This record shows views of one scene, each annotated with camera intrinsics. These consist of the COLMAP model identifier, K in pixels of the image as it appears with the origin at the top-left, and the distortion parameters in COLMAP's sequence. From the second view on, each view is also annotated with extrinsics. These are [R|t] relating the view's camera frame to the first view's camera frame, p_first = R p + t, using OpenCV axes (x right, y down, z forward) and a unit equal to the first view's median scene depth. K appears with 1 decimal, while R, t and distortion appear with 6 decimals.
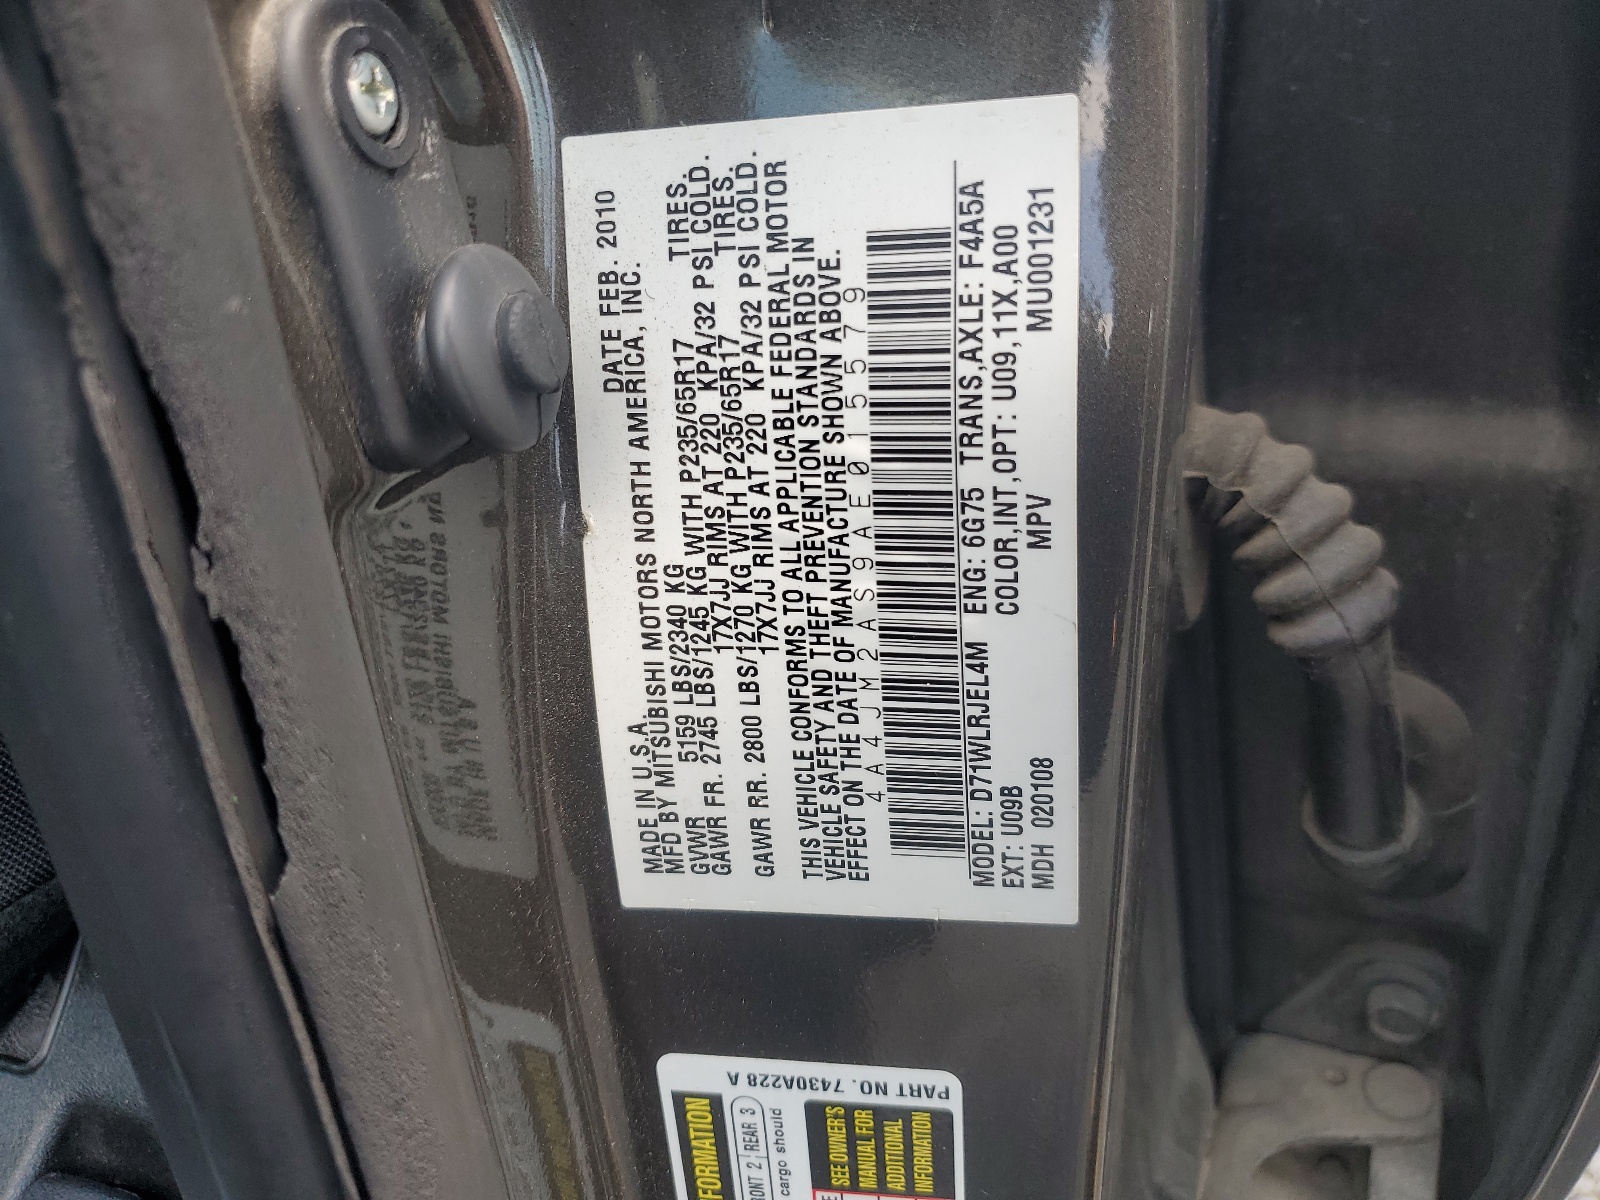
lens RADIAL K [[1414.8, 0, 800.0], [0, 1414.8, 600.0], [0, 0, 1]] dist [0.008655, -0.000465]
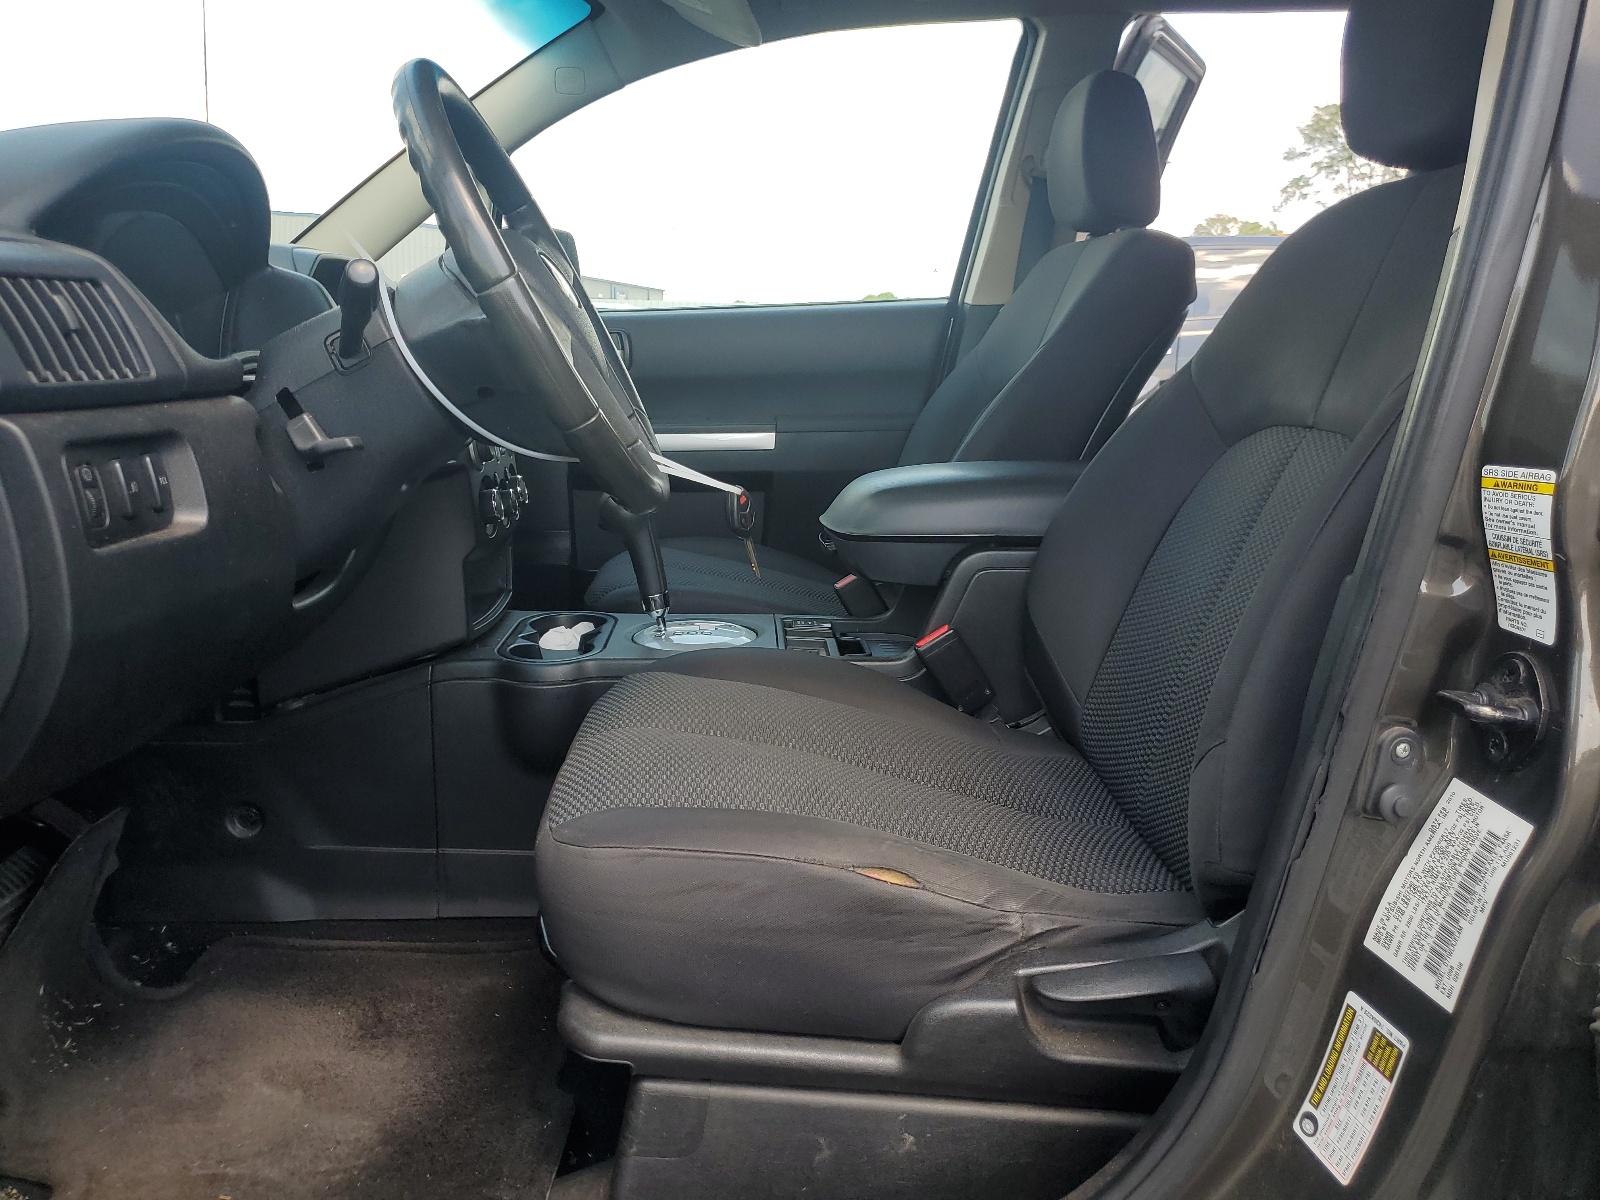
lens RADIAL K [[1206.8, 0, 800.0], [0, 1206.8, 600.0], [0, 0, 1]] dist [0.002117, 0.001123]
pose [[0.408117, 0.389298, -0.825765, 1.804758], [-0.588167, 0.803904, 0.088304, 0.084579], [0.698212, 0.449650, 0.557059, -2.621346]]
